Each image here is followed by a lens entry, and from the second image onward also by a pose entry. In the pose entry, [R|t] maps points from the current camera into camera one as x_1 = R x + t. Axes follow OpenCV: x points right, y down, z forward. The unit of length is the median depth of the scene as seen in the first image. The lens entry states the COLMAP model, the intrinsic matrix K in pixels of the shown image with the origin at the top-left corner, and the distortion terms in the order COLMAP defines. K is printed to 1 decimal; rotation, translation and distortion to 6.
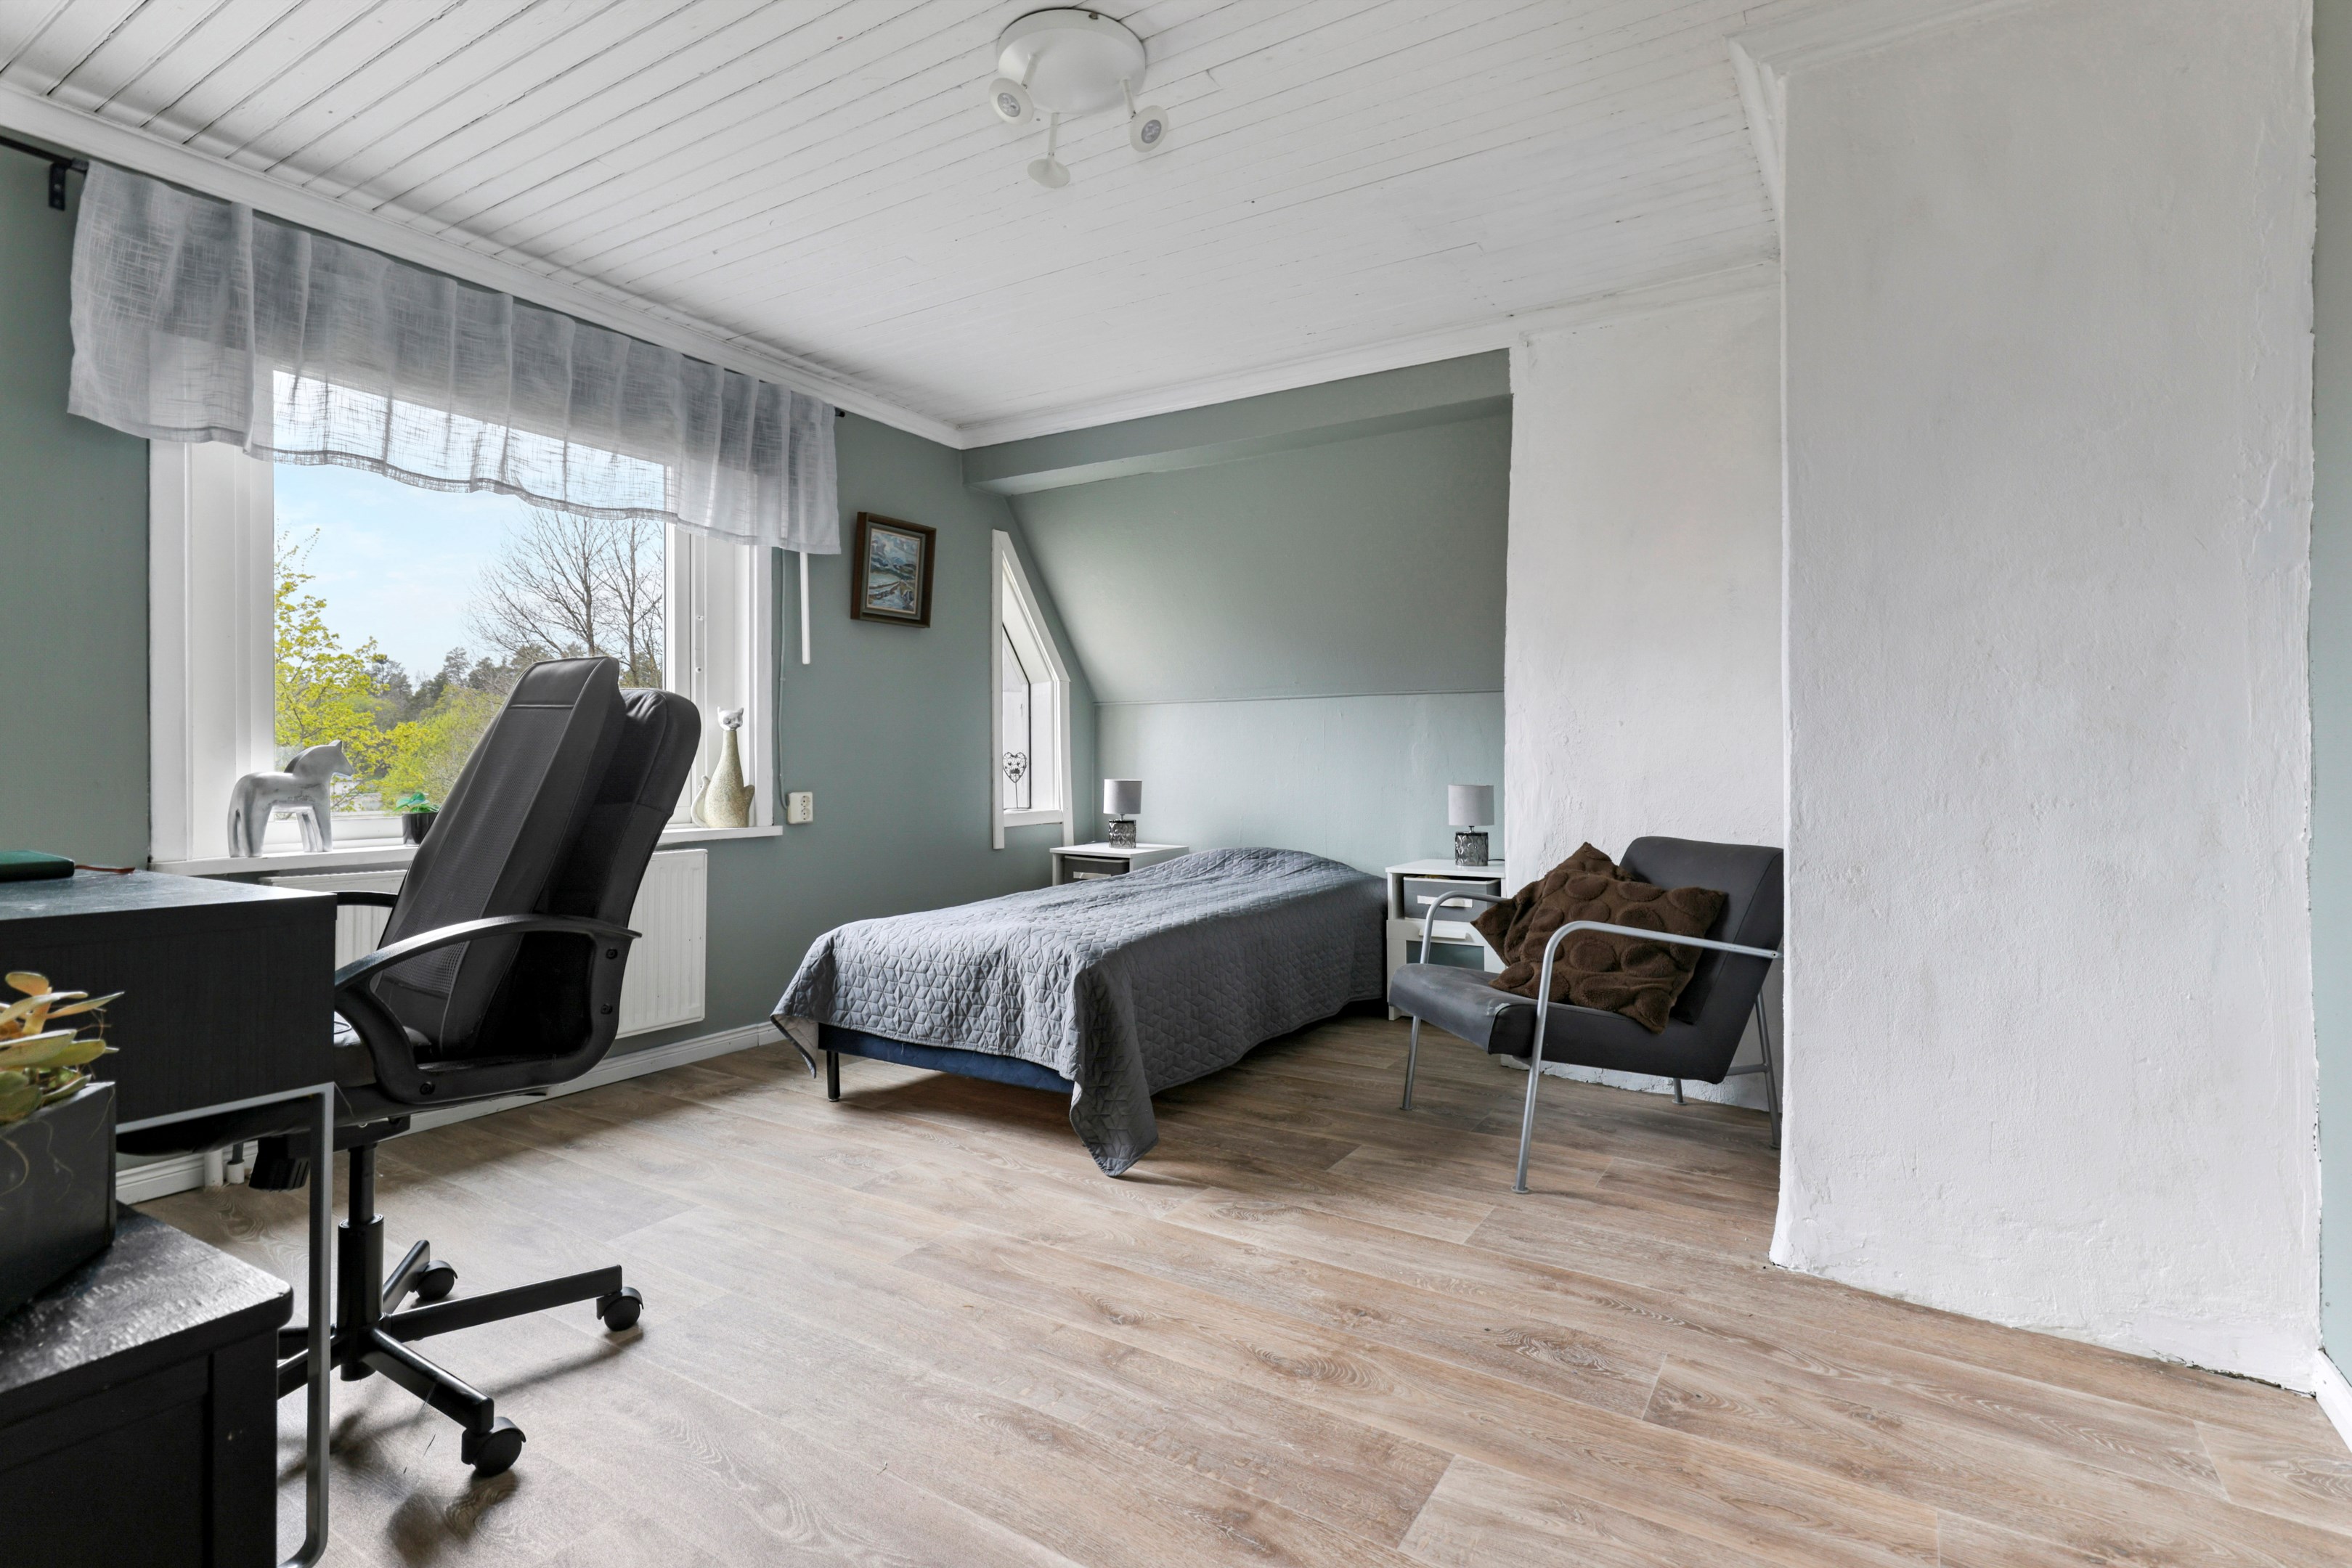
lens RADIAL K [[1066.6, 0, 1166.6], [0, 1066.6, 768.7], [0, 0, 1]] dist [0.007300, 0.000325]
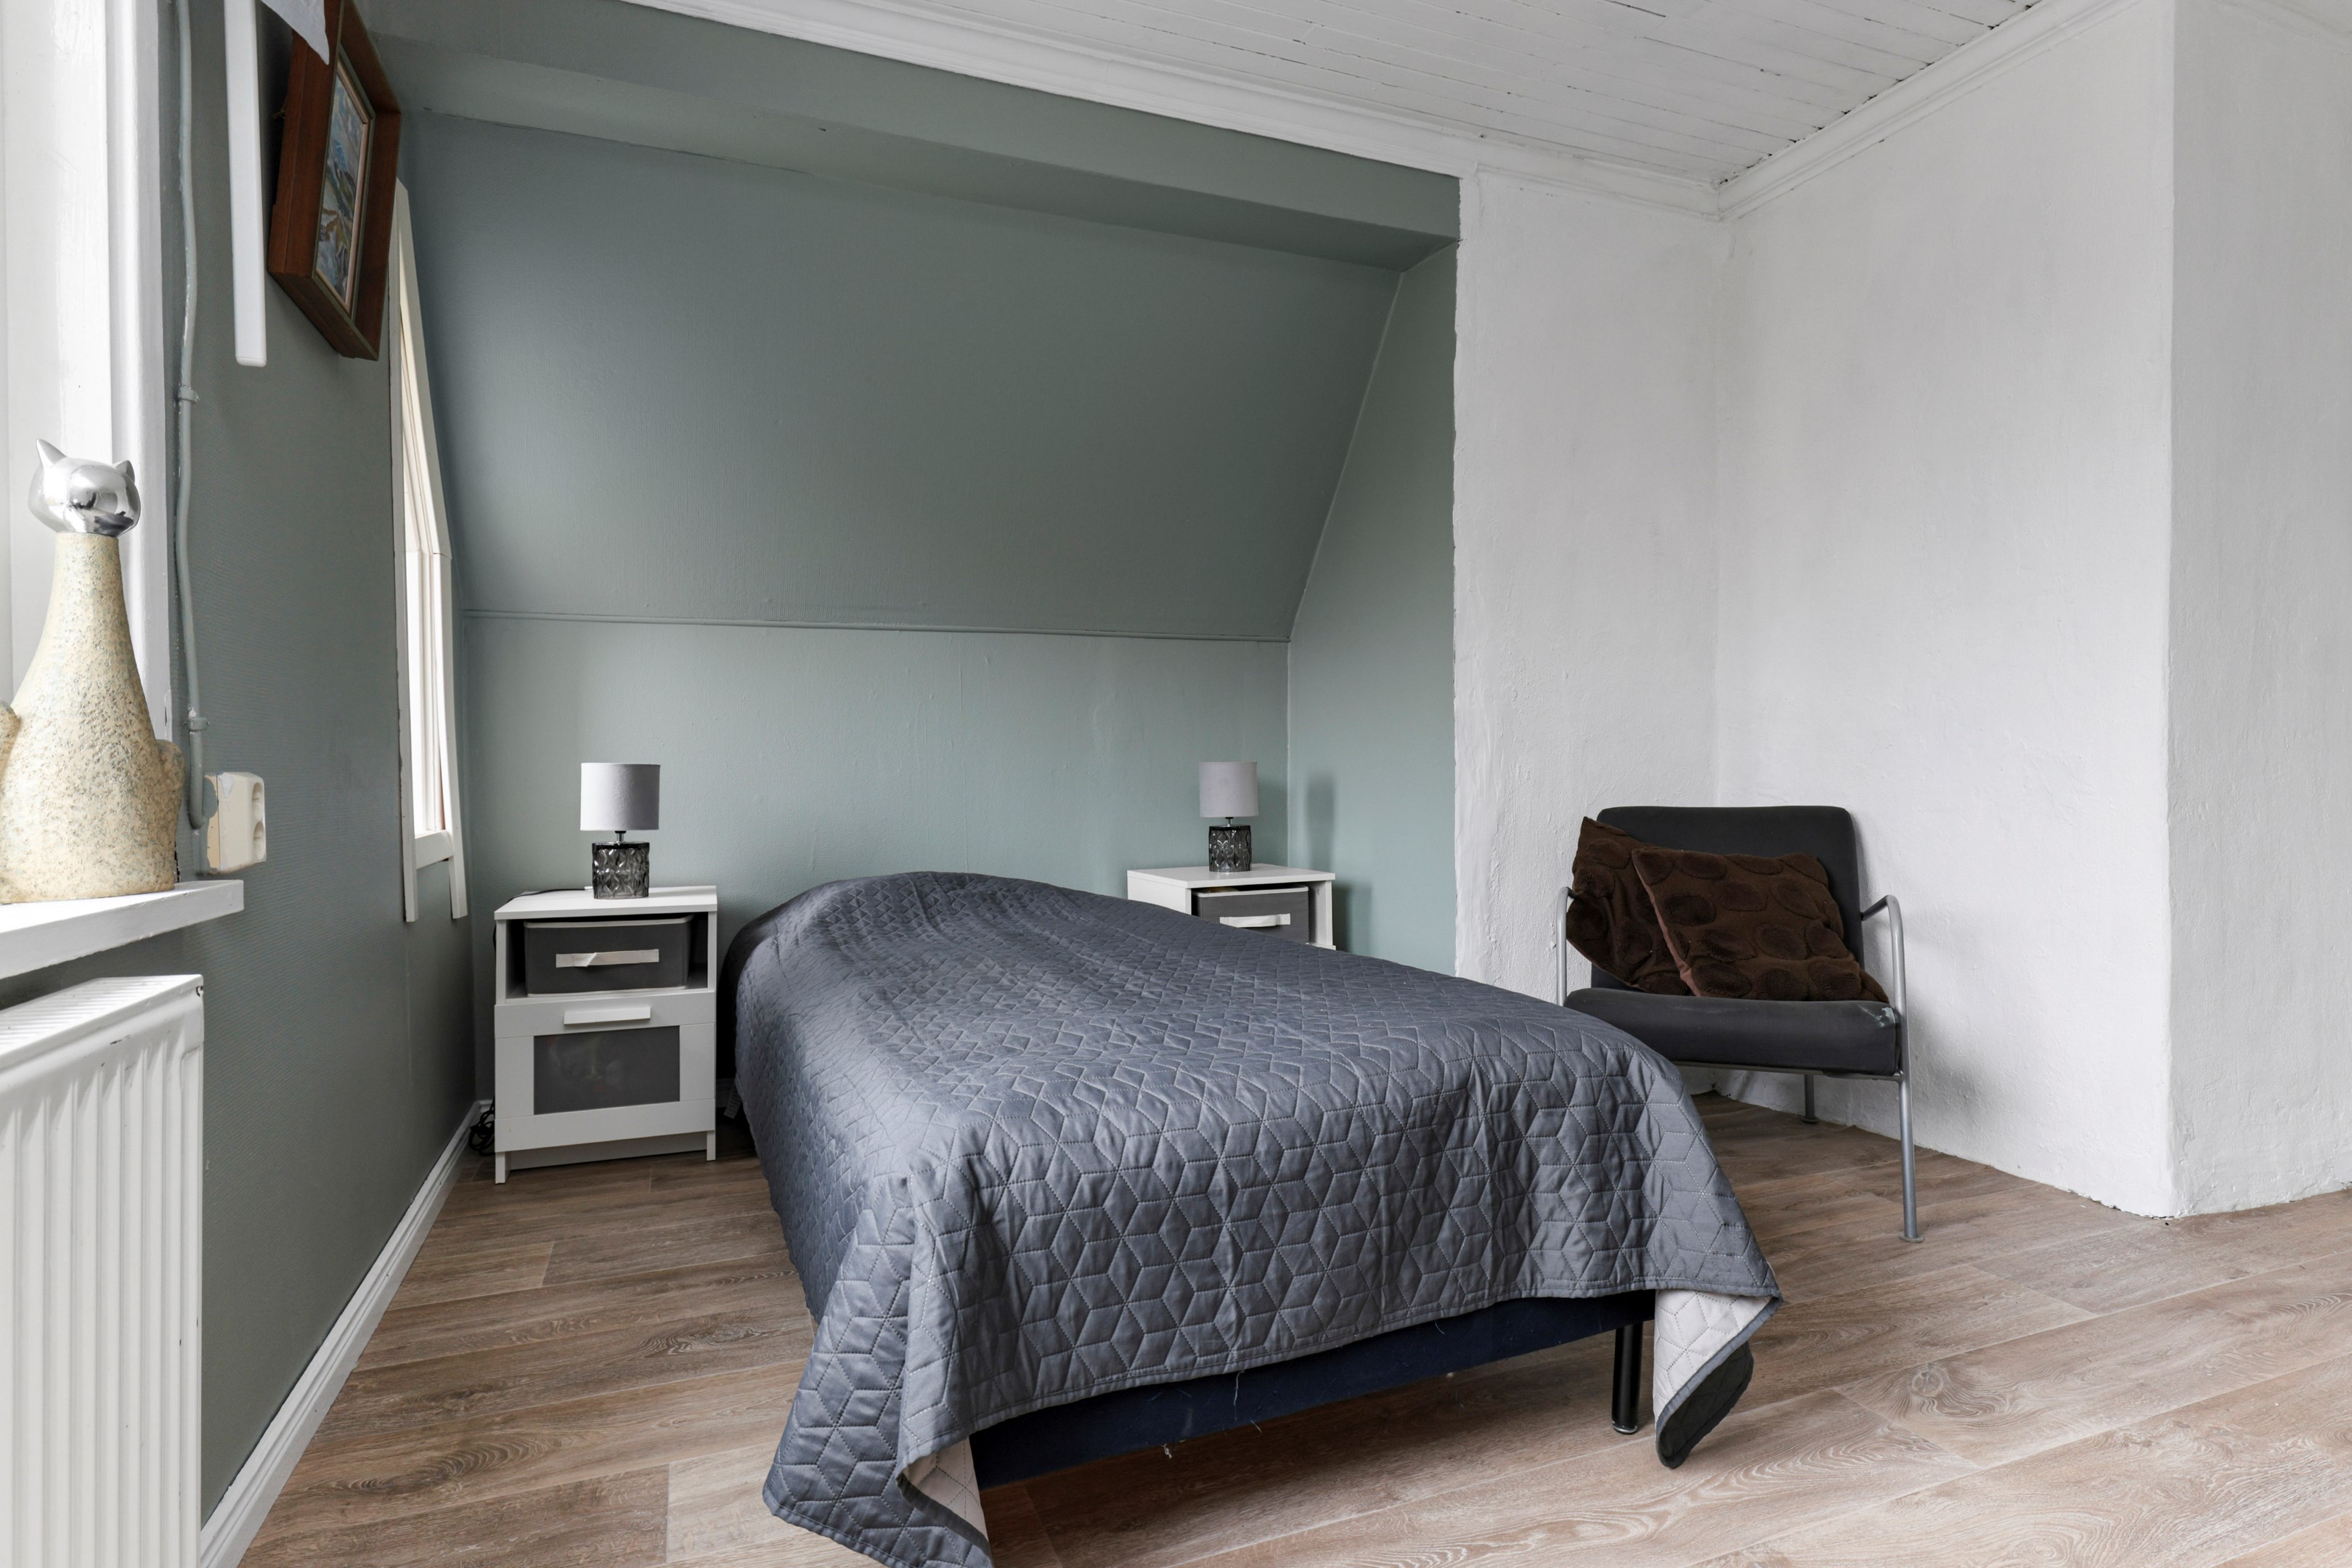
lens RADIAL K [[1268.6, 0, 1174.6], [0, 1268.6, 789.5], [0, 0, 1]] dist [0.006904, -0.001077]
pose [[0.596906, -0.016643, 0.802138, -0.660028], [0.015717, 0.999836, 0.009049, 0.039291], [-0.802157, 0.007206, 0.597070, 0.770781]]
